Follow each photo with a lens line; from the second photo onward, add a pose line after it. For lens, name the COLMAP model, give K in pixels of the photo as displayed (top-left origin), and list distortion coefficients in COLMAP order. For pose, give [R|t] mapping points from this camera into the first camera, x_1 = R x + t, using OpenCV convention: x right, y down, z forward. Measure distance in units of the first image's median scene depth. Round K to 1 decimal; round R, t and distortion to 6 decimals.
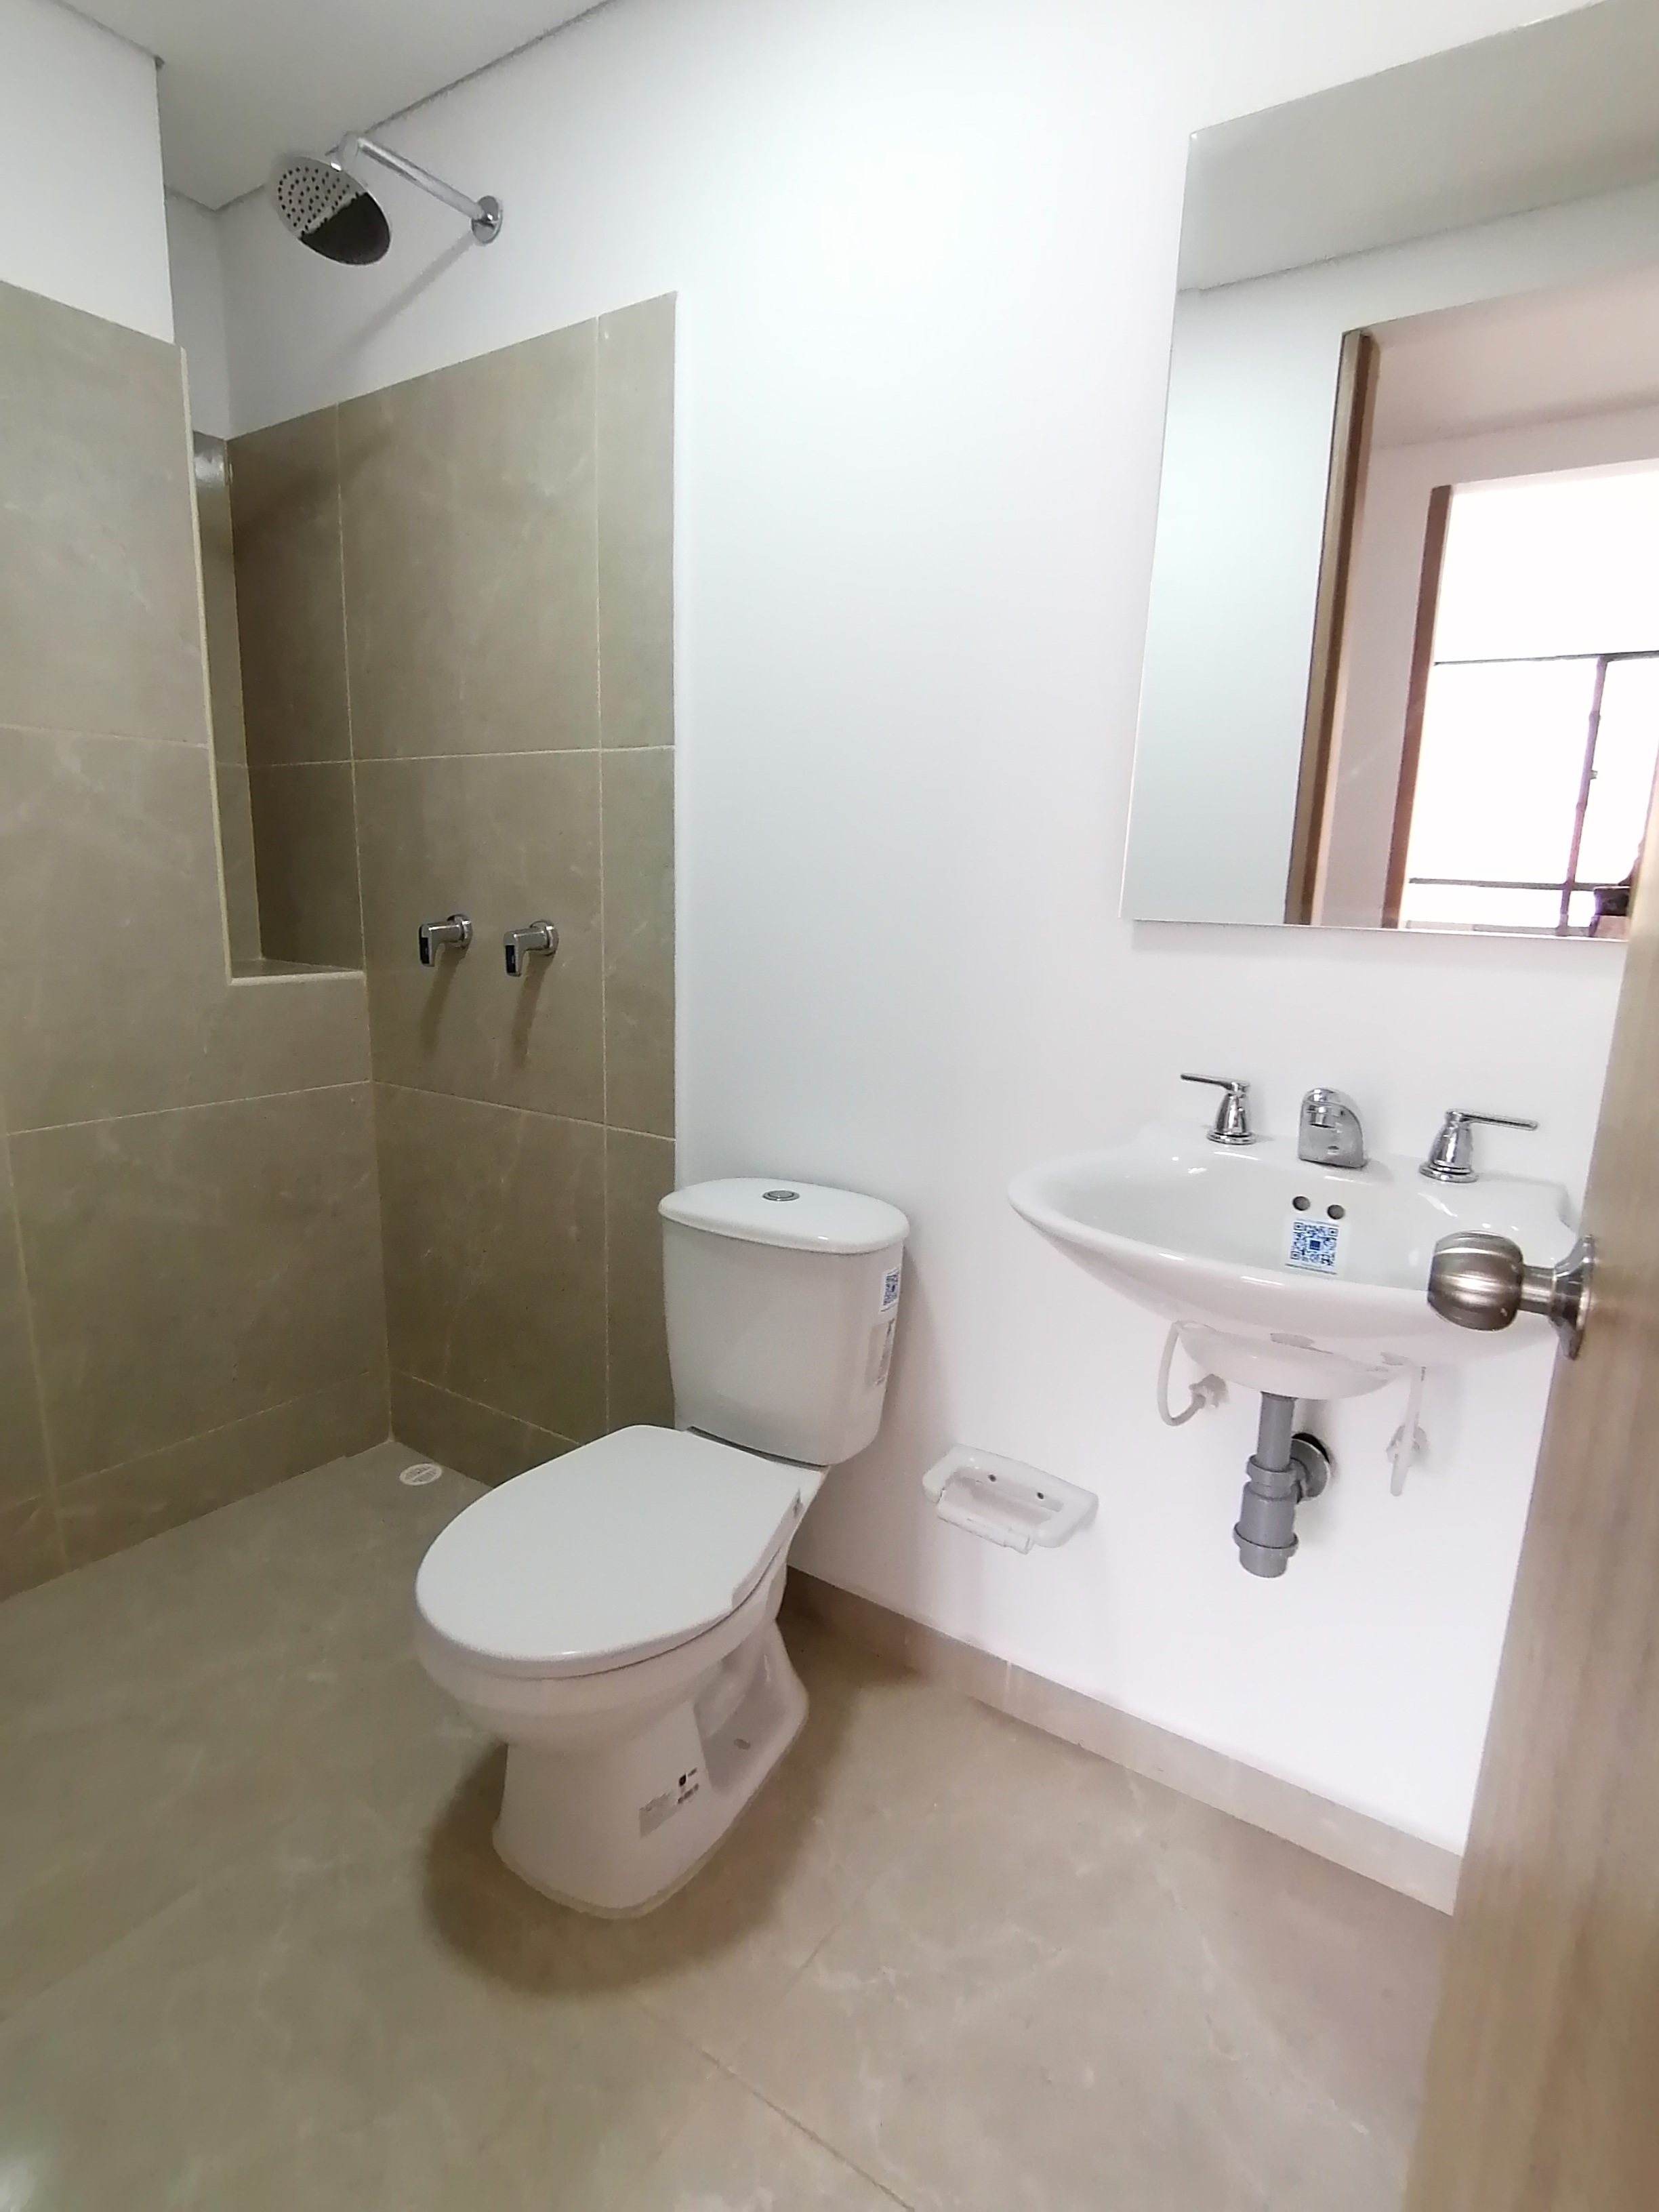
lens RADIAL K [[1141.0, 0, 790.0], [0, 1141.0, 1145.3], [0, 0, 1]] dist [0.008121, -0.005624]
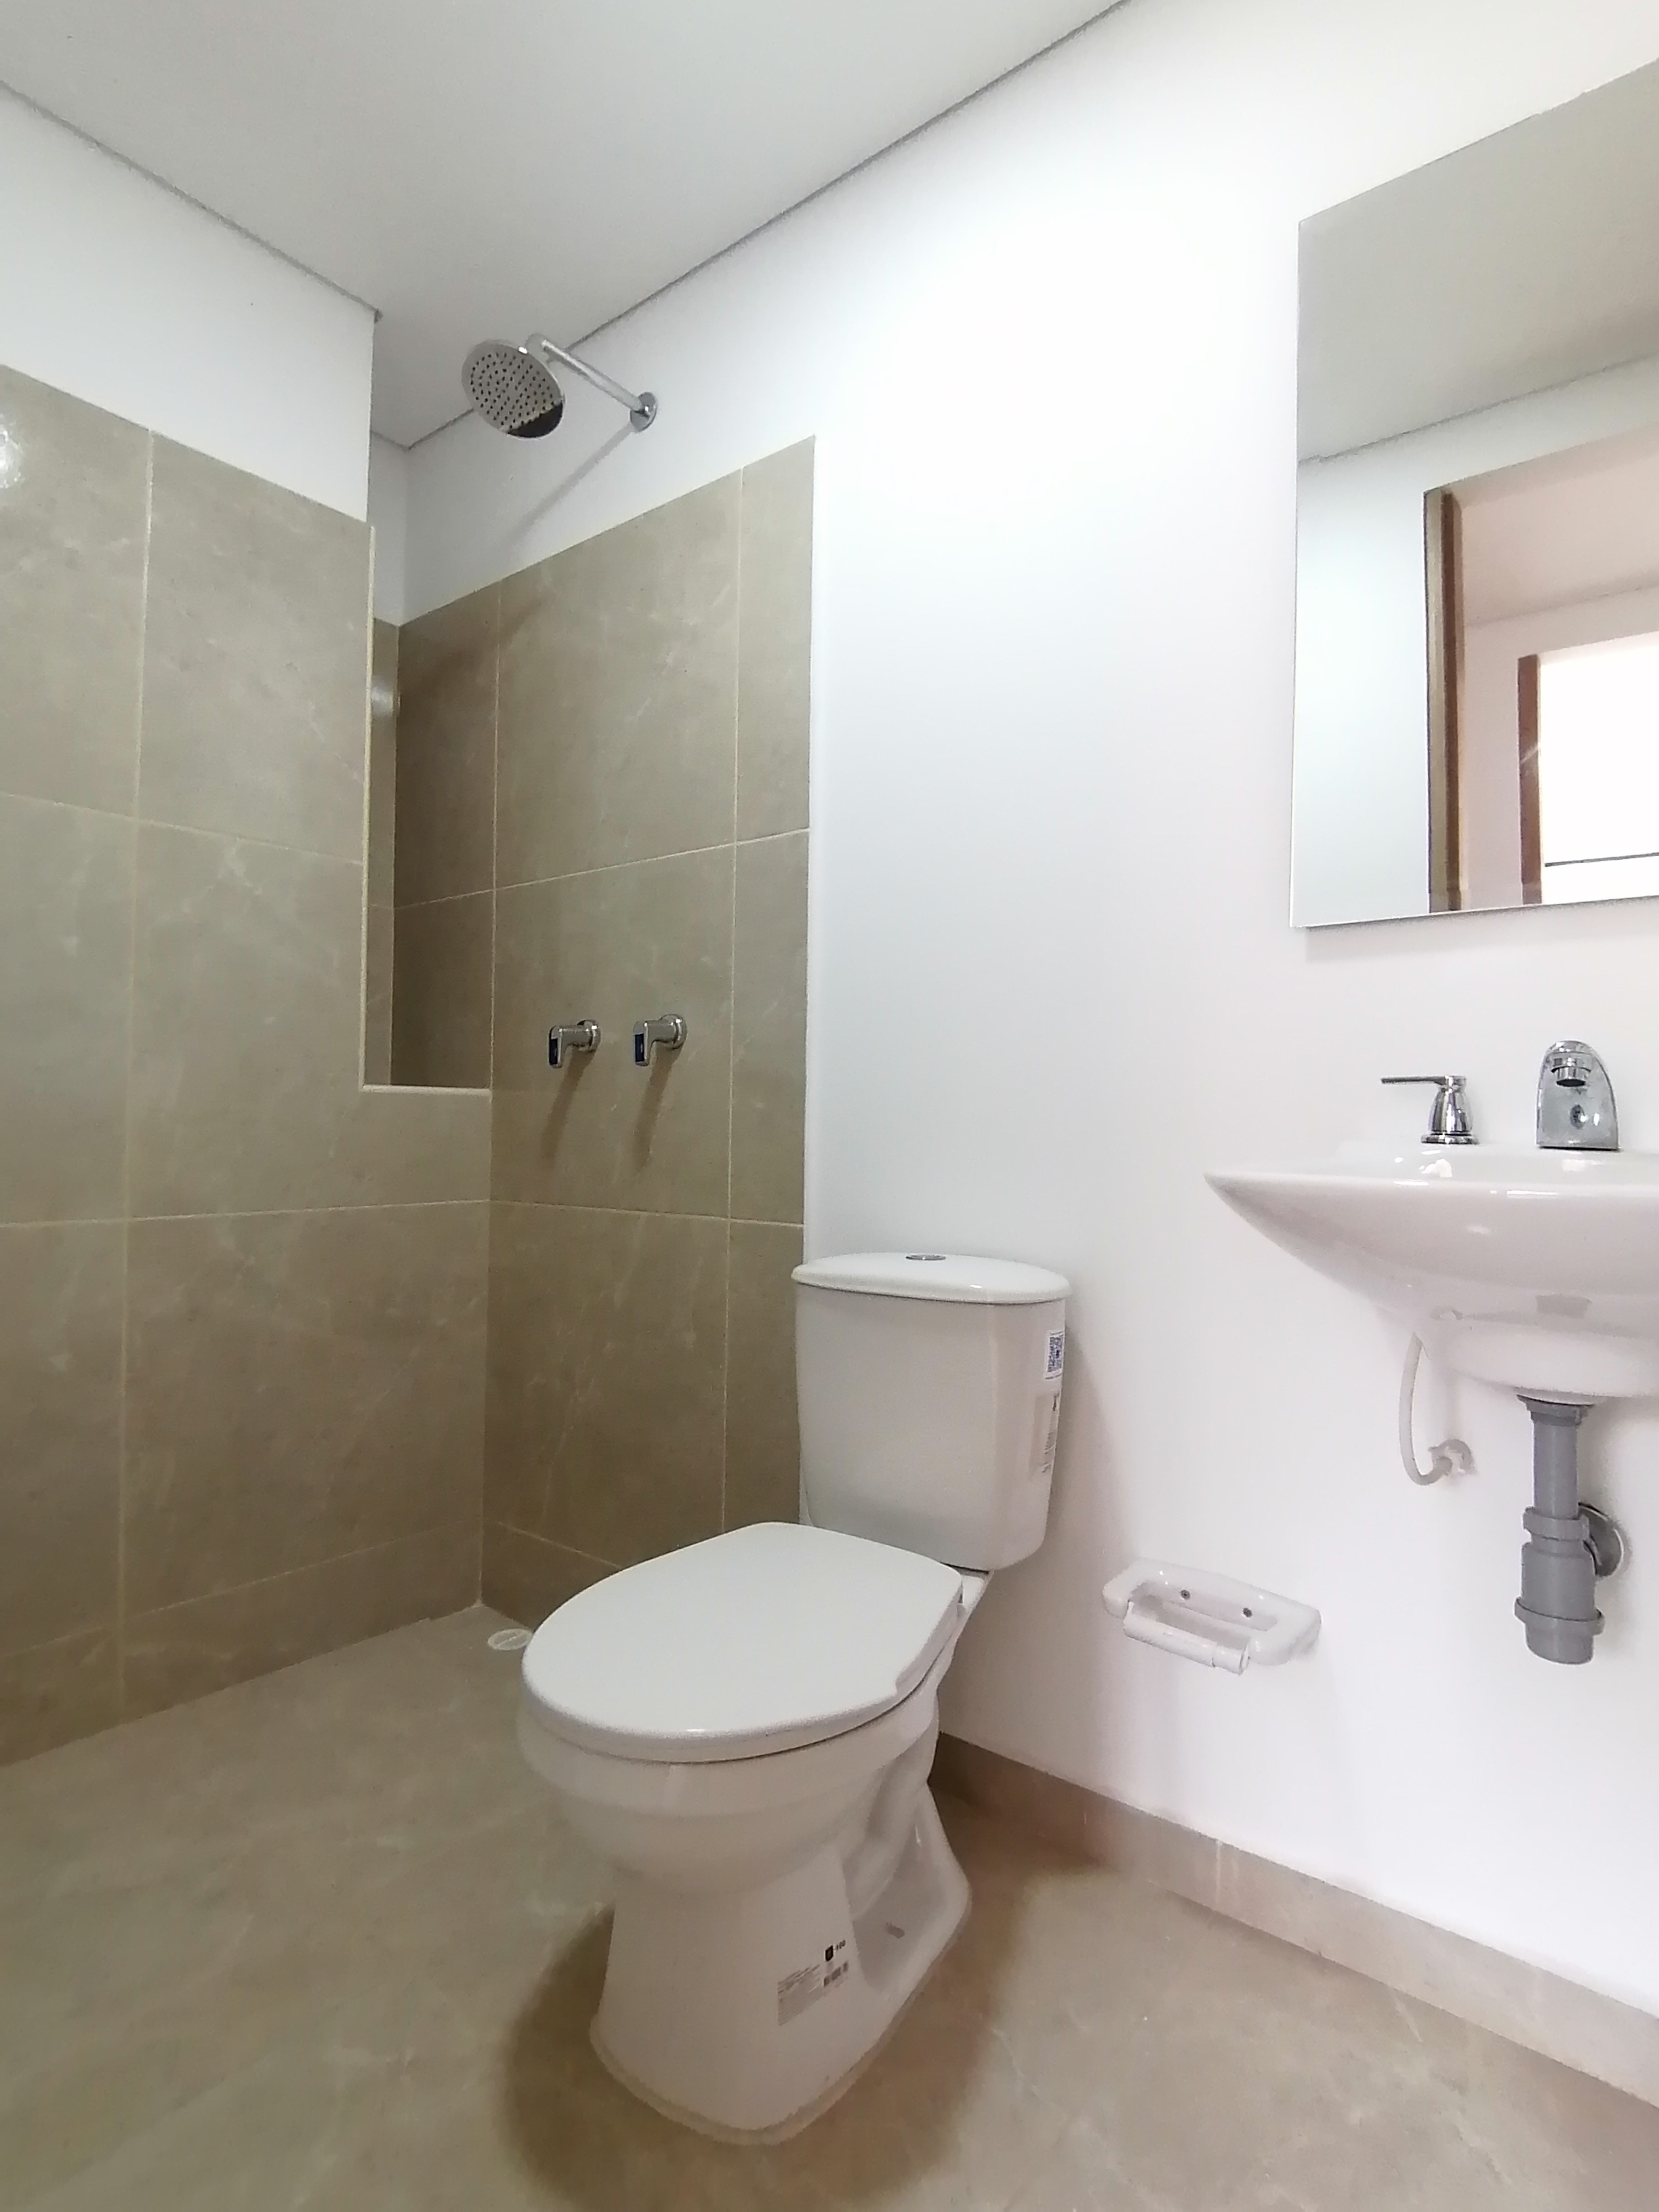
lens RADIAL K [[1141.0, 0, 799.5], [0, 1141.0, 1119.2], [0, 0, 1]] dist [0.008121, -0.005624]
pose [[0.997556, -0.010872, -0.069017, -0.045747], [-0.005164, 0.973643, -0.228018, 0.145987], [0.069677, 0.227817, 0.971208, 0.075170]]
